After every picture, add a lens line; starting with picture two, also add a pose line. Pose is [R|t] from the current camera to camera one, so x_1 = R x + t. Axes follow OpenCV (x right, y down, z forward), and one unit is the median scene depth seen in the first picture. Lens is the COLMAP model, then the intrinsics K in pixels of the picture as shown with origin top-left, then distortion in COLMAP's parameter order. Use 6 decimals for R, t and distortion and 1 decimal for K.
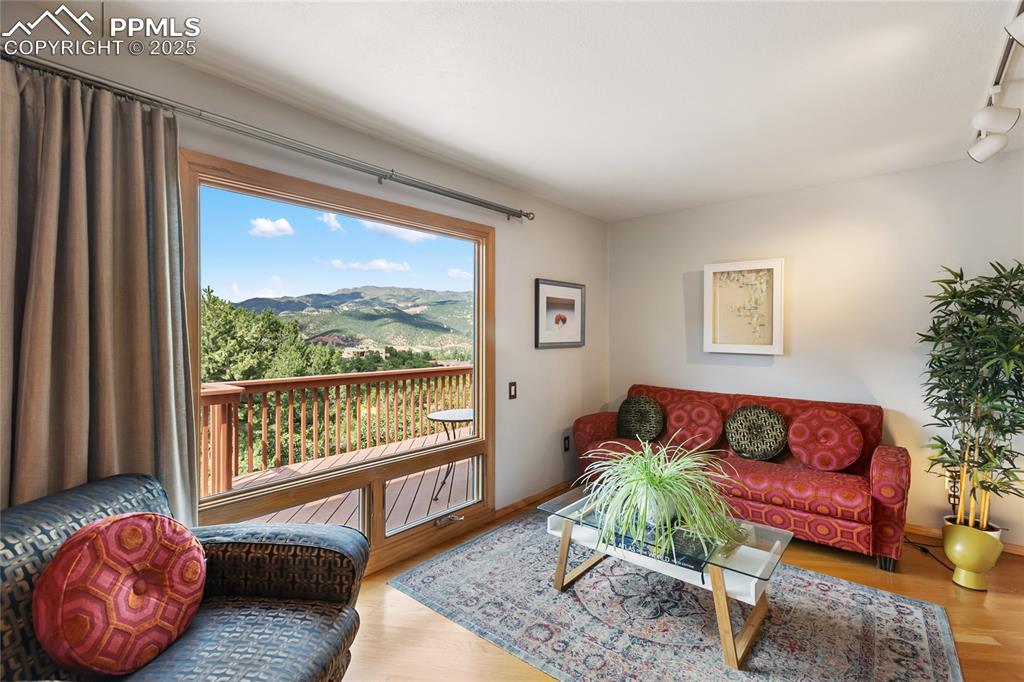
lens RADIAL K [[462.2, 0, 513.7], [0, 462.2, 335.1], [0, 0, 1]] dist [0.001384, -0.000420]
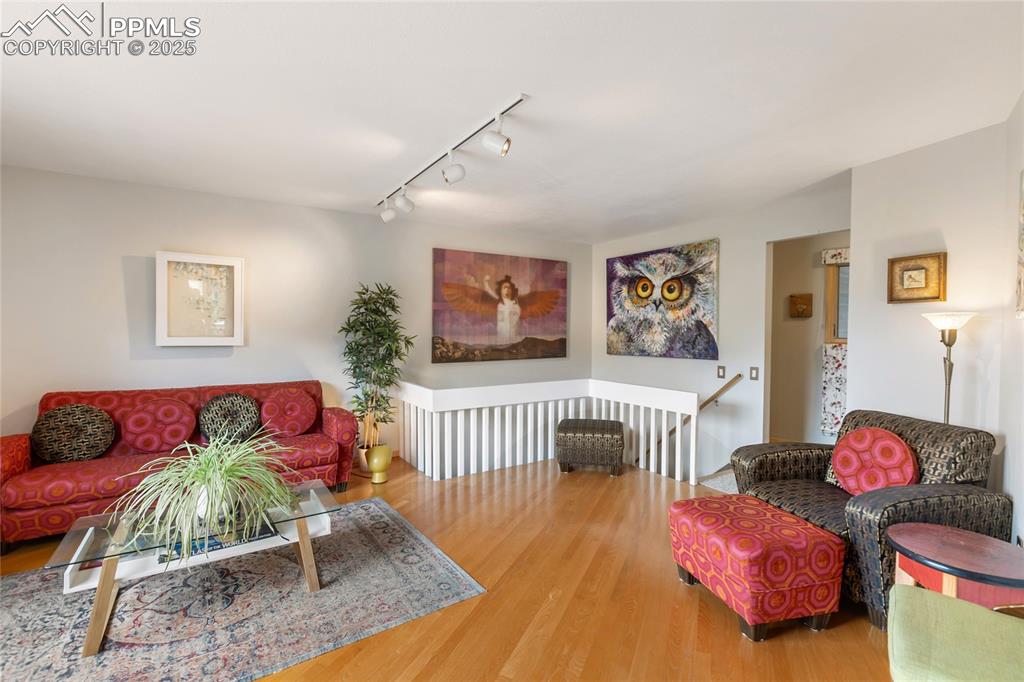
lens RADIAL K [[462.2, 0, 513.7], [0, 462.2, 335.1], [0, 0, 1]] dist [0.001384, -0.000420]
pose [[0.273594, -0.015900, 0.961714, -0.375268], [-0.001188, 0.999857, 0.016869, -0.002361], [-0.961845, -0.005758, 0.273536, 0.088327]]
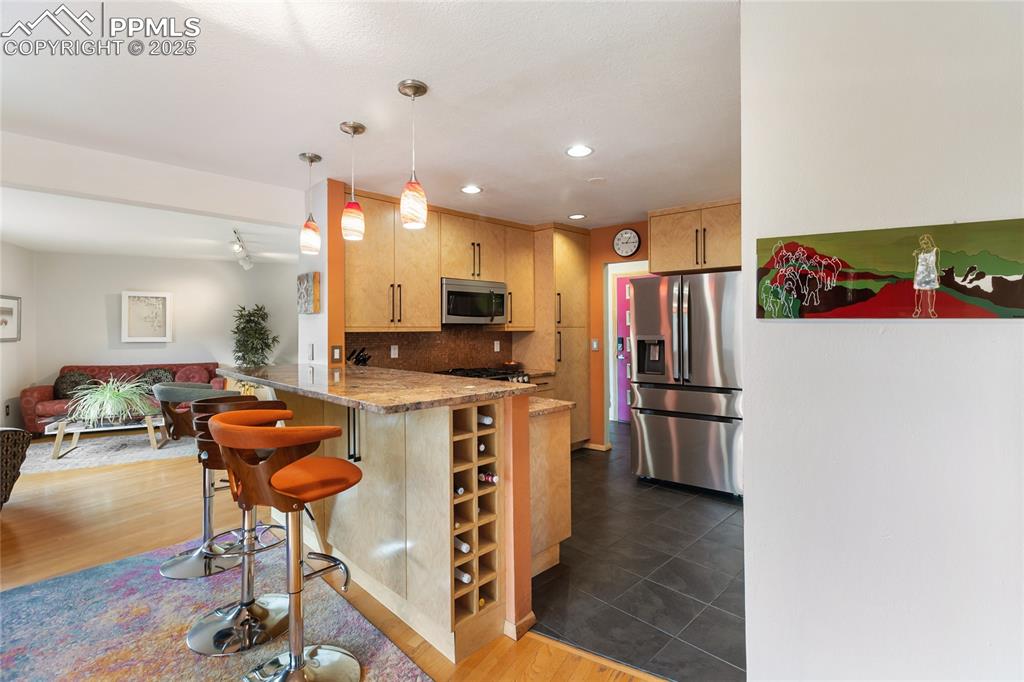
lens RADIAL K [[468.5, 0, 512.8], [0, 468.5, 324.7], [0, 0, 1]] dist [0.002475, 0.000328]
pose [[0.390798, 0.004620, 0.920465, -0.833655], [0.008242, 0.999930, -0.008518, -0.001399], [-0.920440, 0.010916, 0.390732, -1.352827]]
